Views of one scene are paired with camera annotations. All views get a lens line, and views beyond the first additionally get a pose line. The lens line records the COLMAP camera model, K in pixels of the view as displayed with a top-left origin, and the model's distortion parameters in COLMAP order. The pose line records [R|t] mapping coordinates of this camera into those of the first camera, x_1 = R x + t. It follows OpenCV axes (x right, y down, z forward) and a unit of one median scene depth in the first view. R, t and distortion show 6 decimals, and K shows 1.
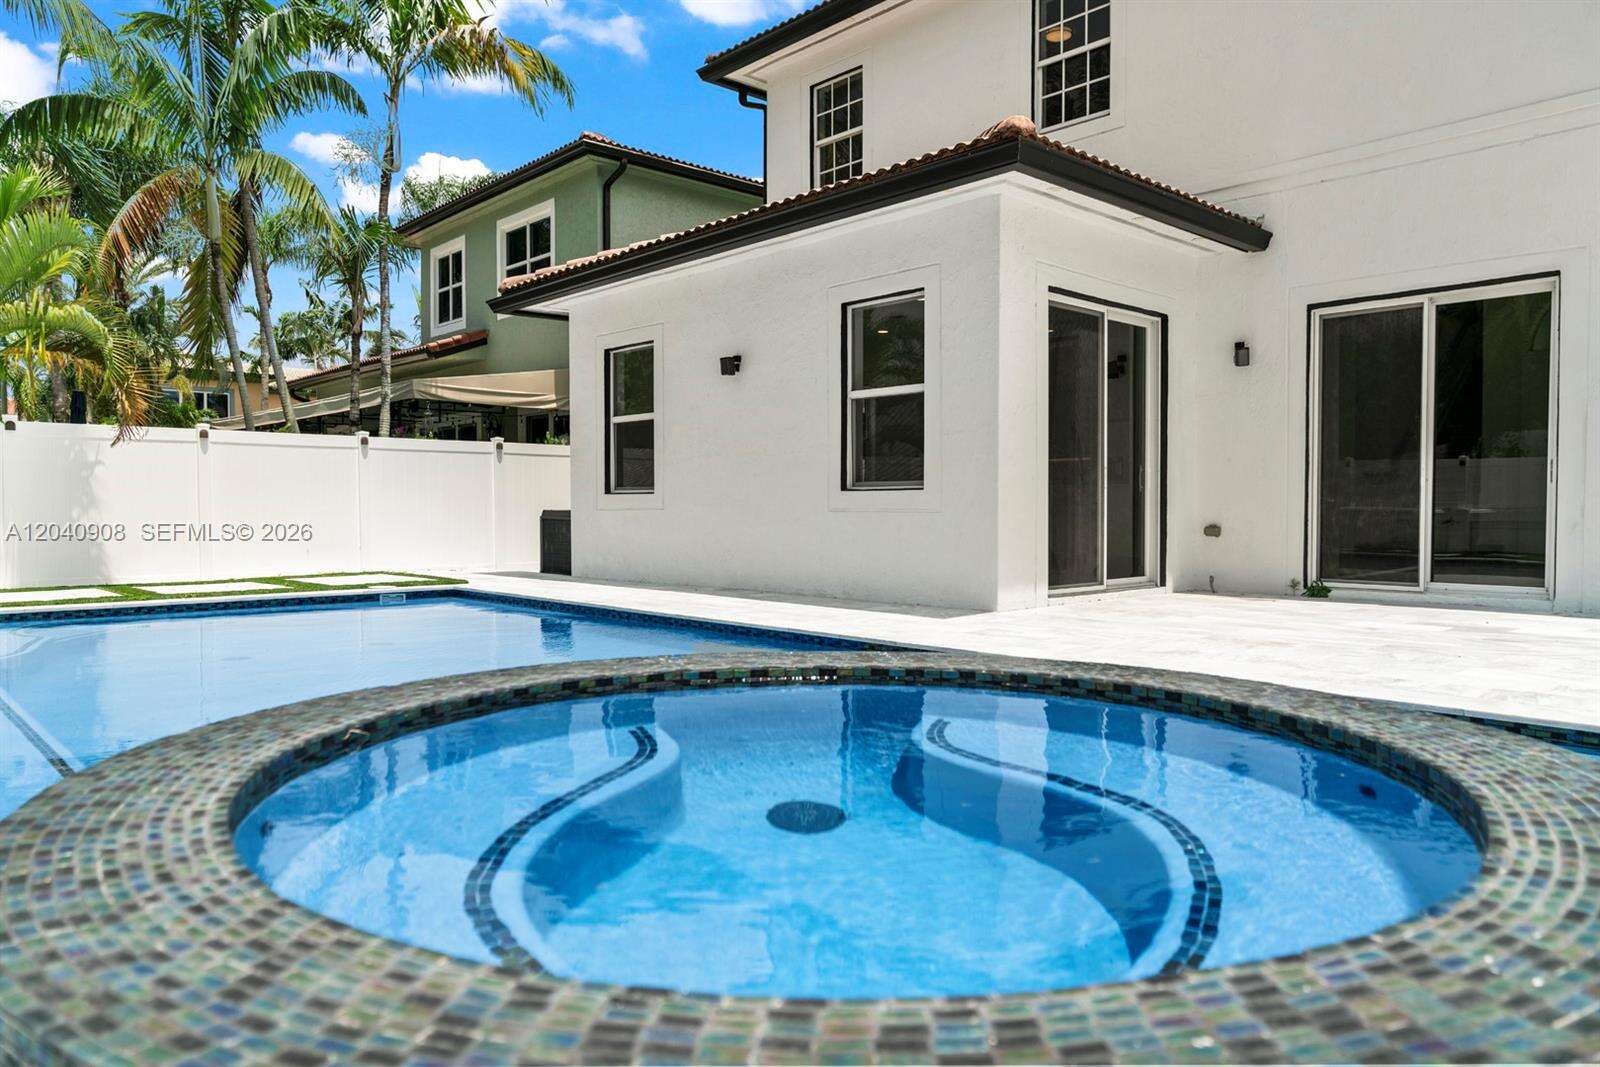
lens RADIAL K [[1069.0, 0, 807.4], [0, 1069.0, 536.6], [0, 0, 1]] dist [0.019821, 0.000206]
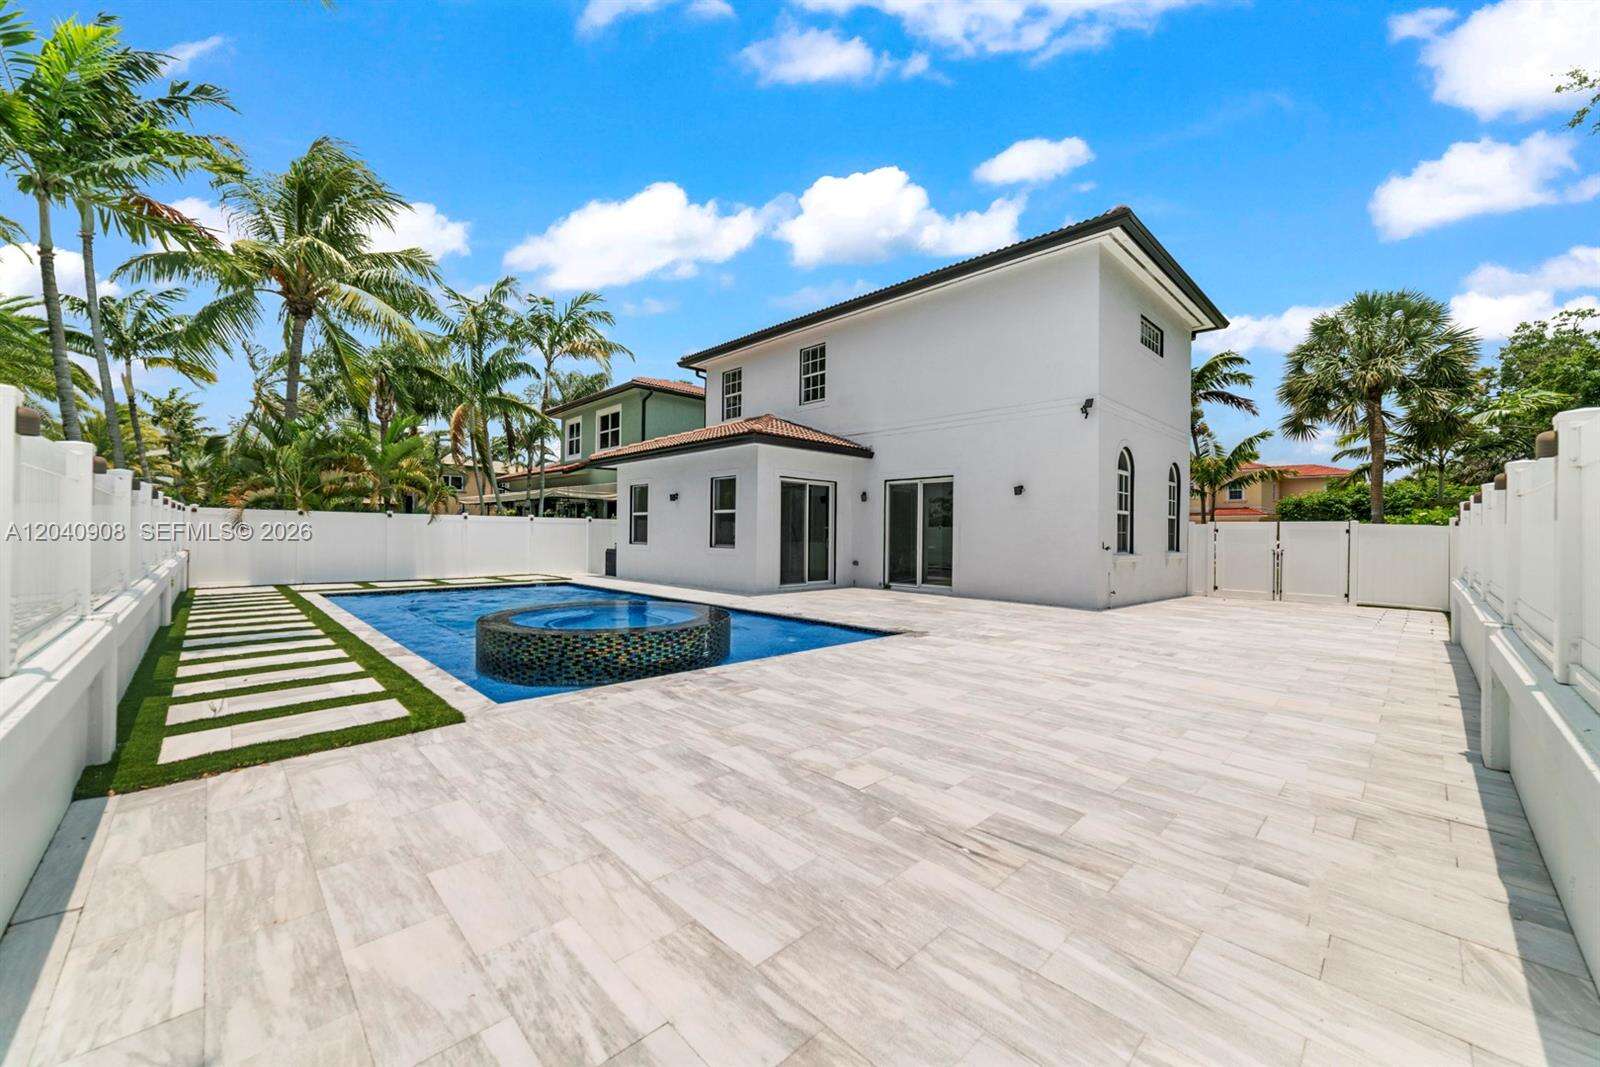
lens RADIAL K [[612.1, 0, 788.8], [0, 612.1, 528.3], [0, 0, 1]] dist [0.000992, 0.000030]
pose [[0.999925, 0.011074, 0.005172, 0.187544], [-0.010878, 0.999277, -0.036437, -0.030740], [-0.005572, 0.036378, 0.999323, -0.451144]]
